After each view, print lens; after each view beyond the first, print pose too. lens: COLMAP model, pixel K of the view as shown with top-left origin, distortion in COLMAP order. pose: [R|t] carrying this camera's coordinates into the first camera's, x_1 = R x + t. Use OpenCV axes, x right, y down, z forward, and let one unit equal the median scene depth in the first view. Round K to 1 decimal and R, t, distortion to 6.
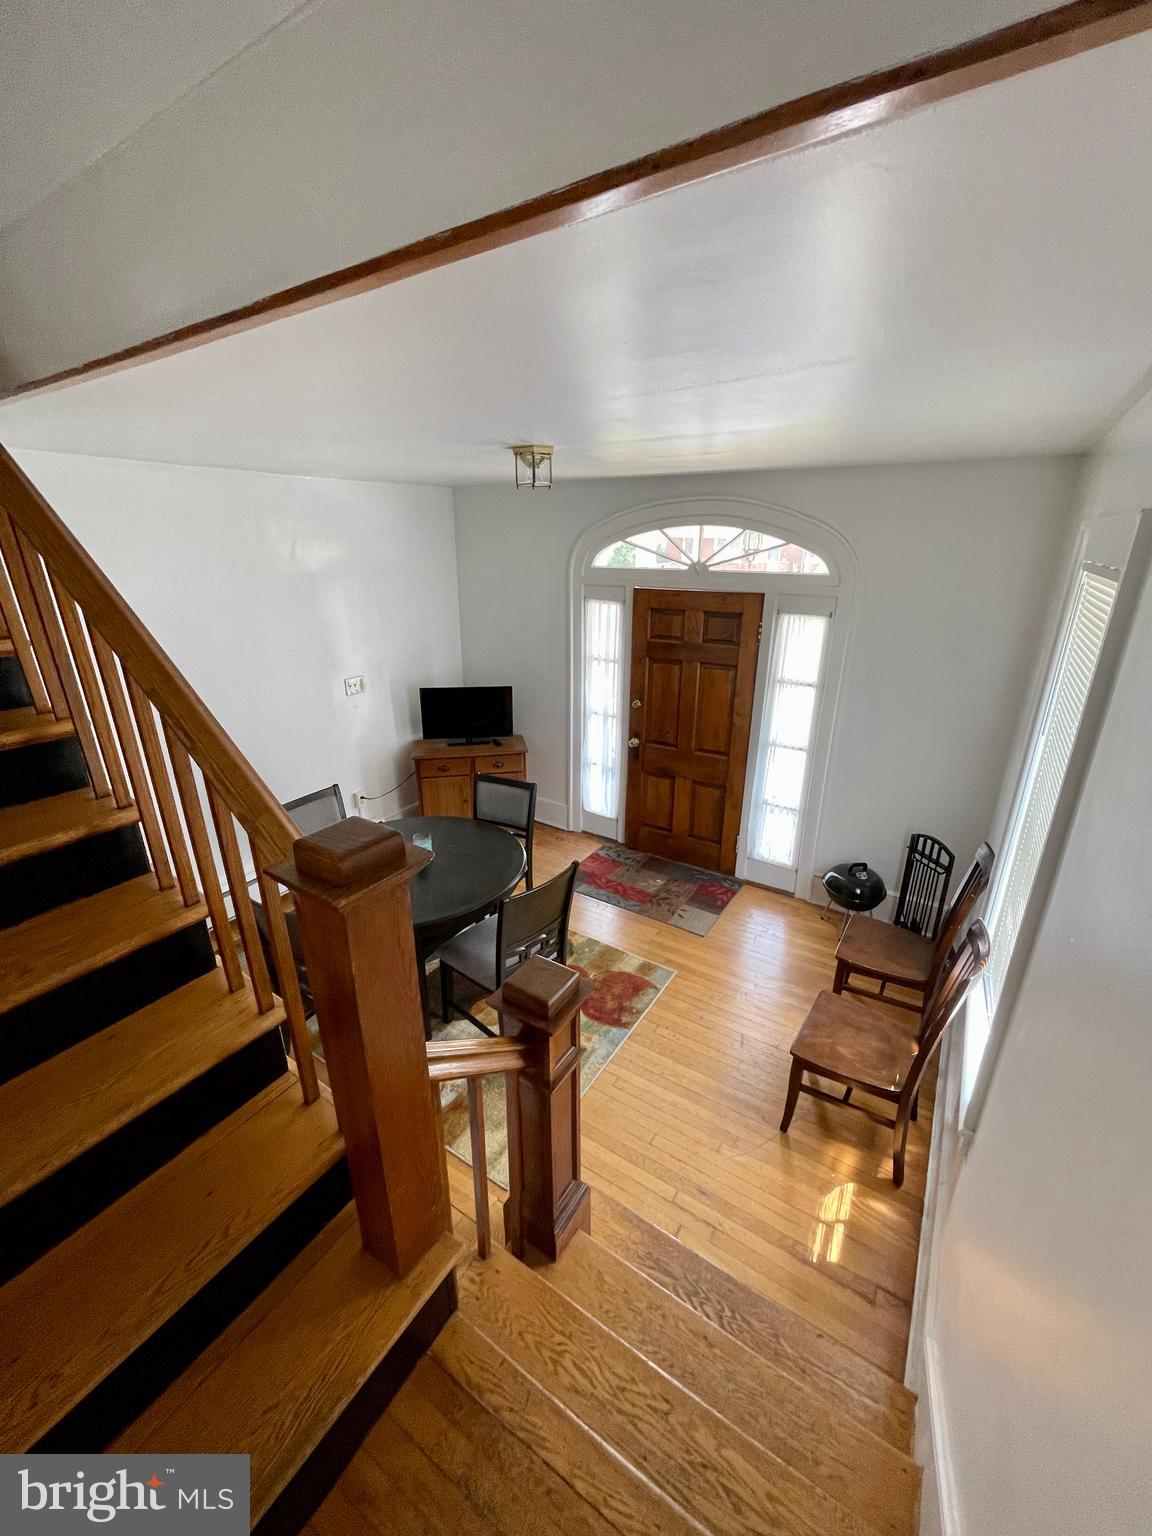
lens RADIAL K [[616.7, 0, 575.9], [0, 616.7, 771.8], [0, 0, 1]] dist [-0.002380, 0.001328]
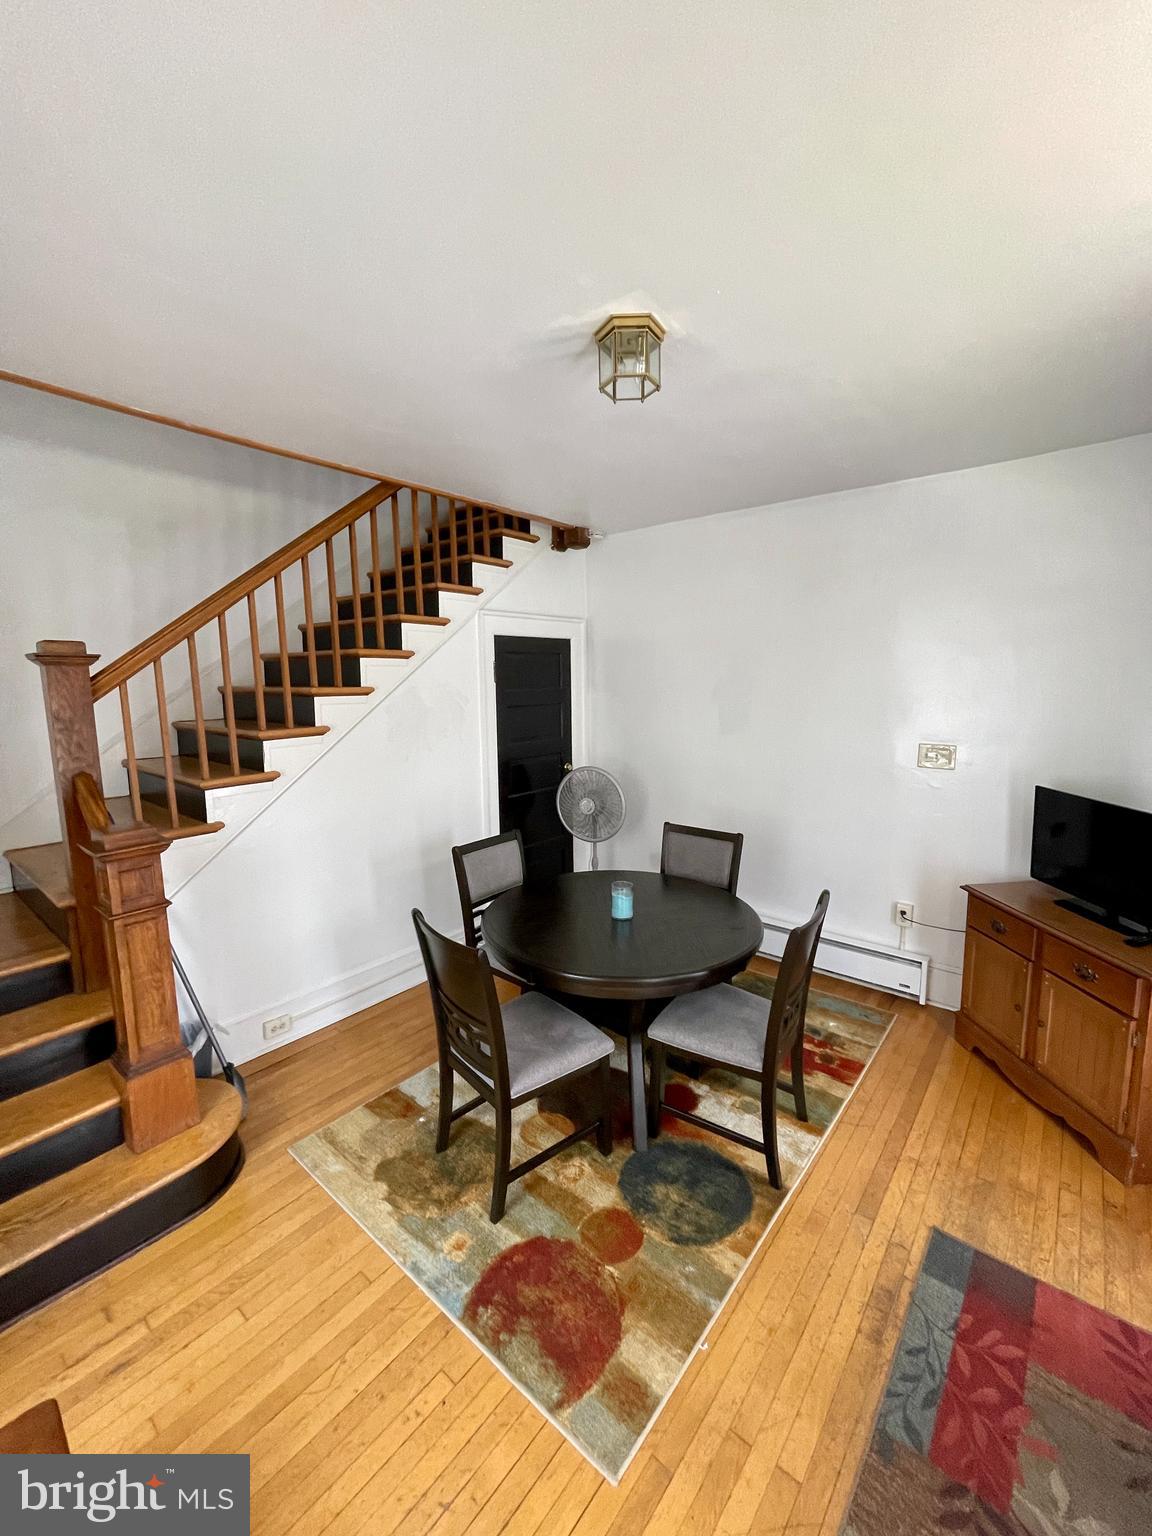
lens RADIAL K [[616.7, 0, 578.9], [0, 616.7, 767.8], [0, 0, 1]] dist [-0.002380, 0.001328]
pose [[-0.114341, 0.150723, -0.981941, 0.484541], [-0.345356, 0.920745, 0.181544, -0.148371], [0.931480, 0.359878, -0.053225, 0.862275]]
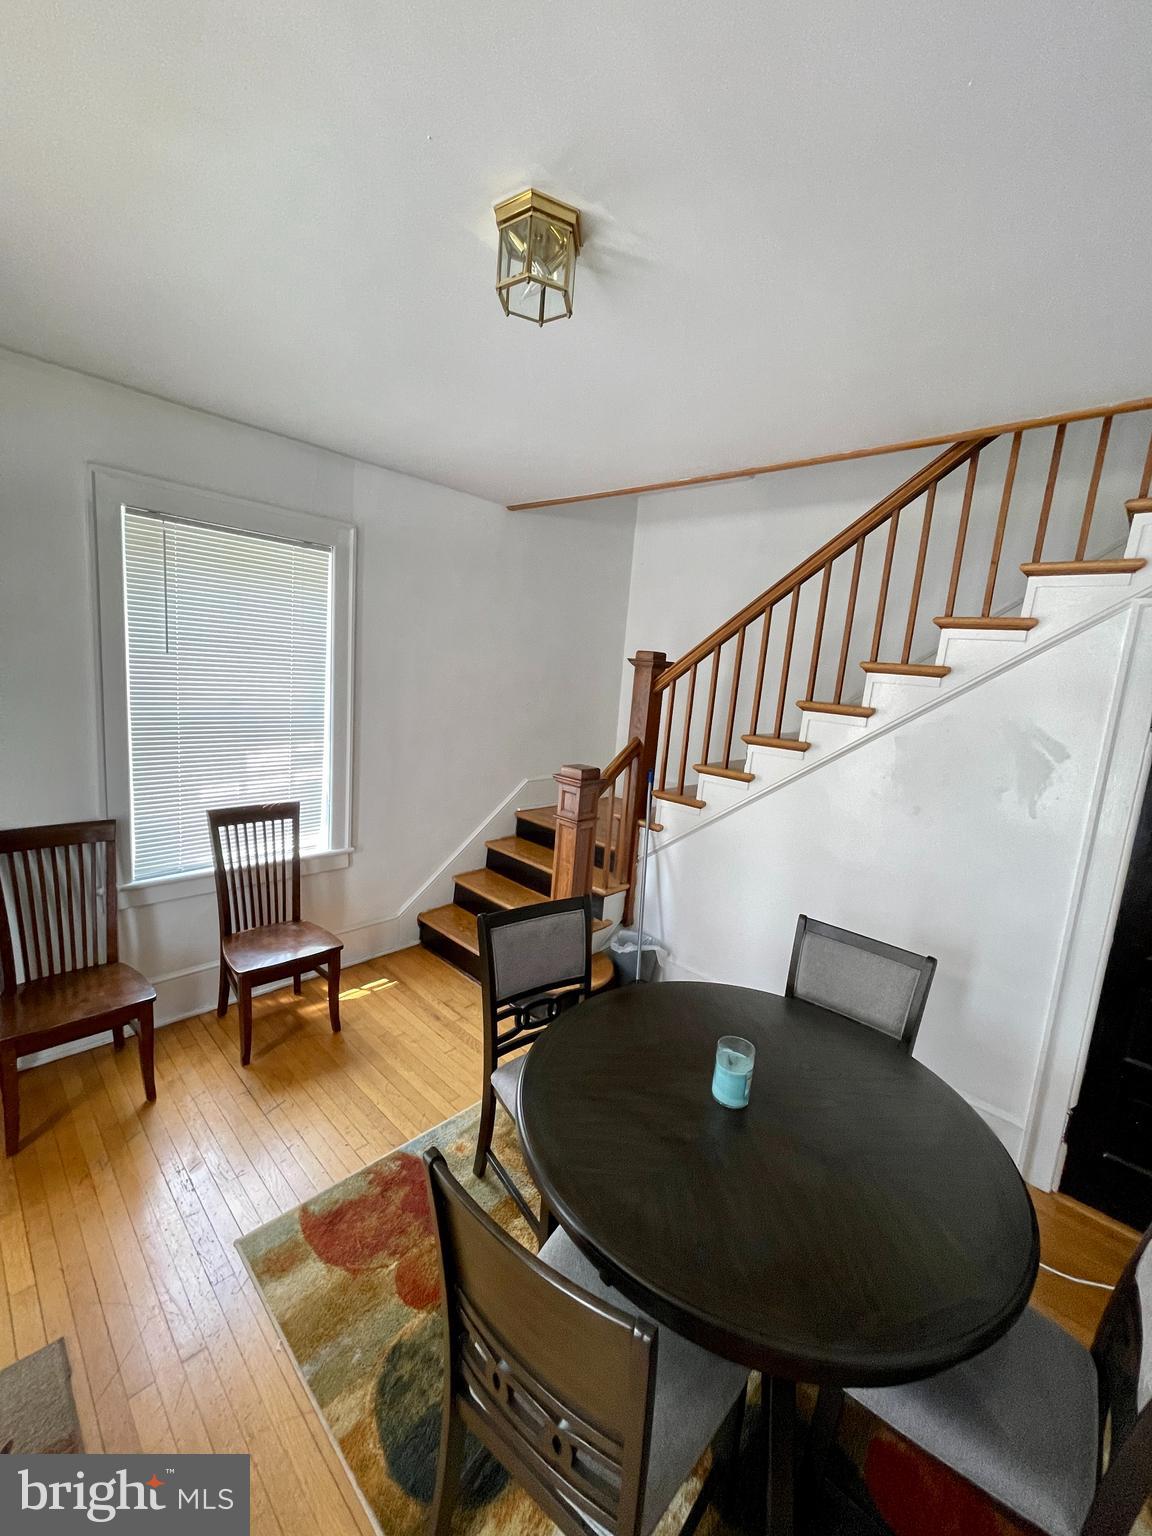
lens RADIAL K [[616.7, 0, 577.8], [0, 616.7, 764.0], [0, 0, 1]] dist [-0.002380, 0.001328]
pose [[-0.979362, -0.105317, 0.172508, -0.172881], [-0.007319, 0.871433, 0.490460, -0.290660], [-0.201983, 0.479075, -0.854219, 1.224612]]
